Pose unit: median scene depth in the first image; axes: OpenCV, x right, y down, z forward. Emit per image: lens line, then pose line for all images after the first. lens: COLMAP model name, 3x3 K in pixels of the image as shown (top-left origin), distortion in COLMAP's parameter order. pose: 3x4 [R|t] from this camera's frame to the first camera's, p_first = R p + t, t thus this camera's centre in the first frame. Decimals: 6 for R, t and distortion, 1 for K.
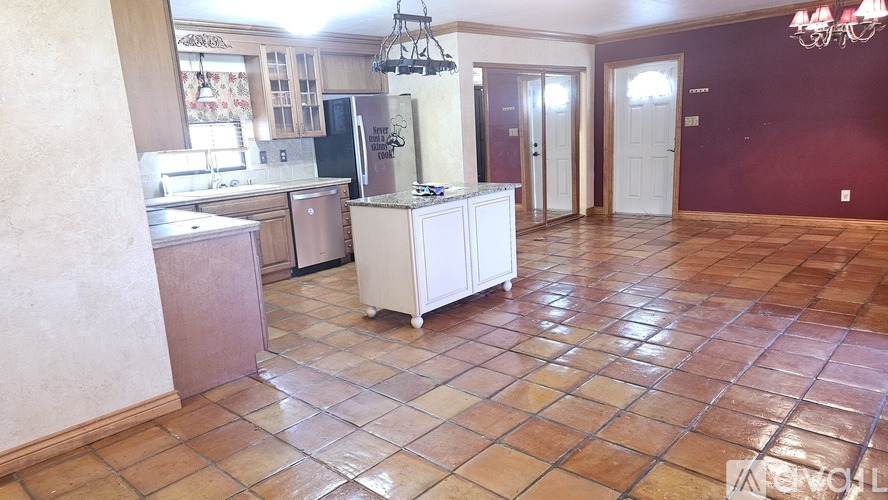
lens RADIAL K [[593.4, 0, 444.0], [0, 593.4, 250.0], [0, 0, 1]] dist [0.042713, -0.007950]
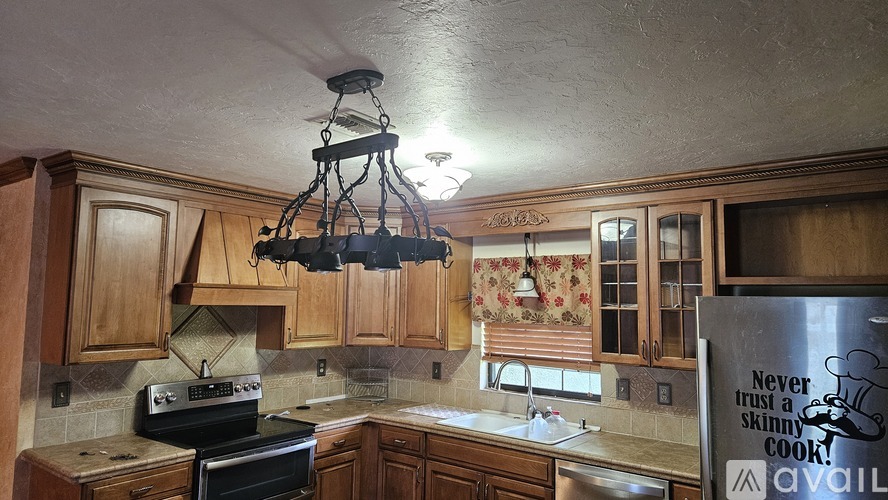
lens RADIAL K [[593.4, 0, 444.0], [0, 593.4, 250.0], [0, 0, 1]] dist [0.042713, -0.007950]
pose [[0.070649, -0.030146, -0.997046, 0.282412], [-0.232674, 0.971473, -0.045860, -0.222808], [0.969985, 0.235226, 0.061620, 0.763551]]
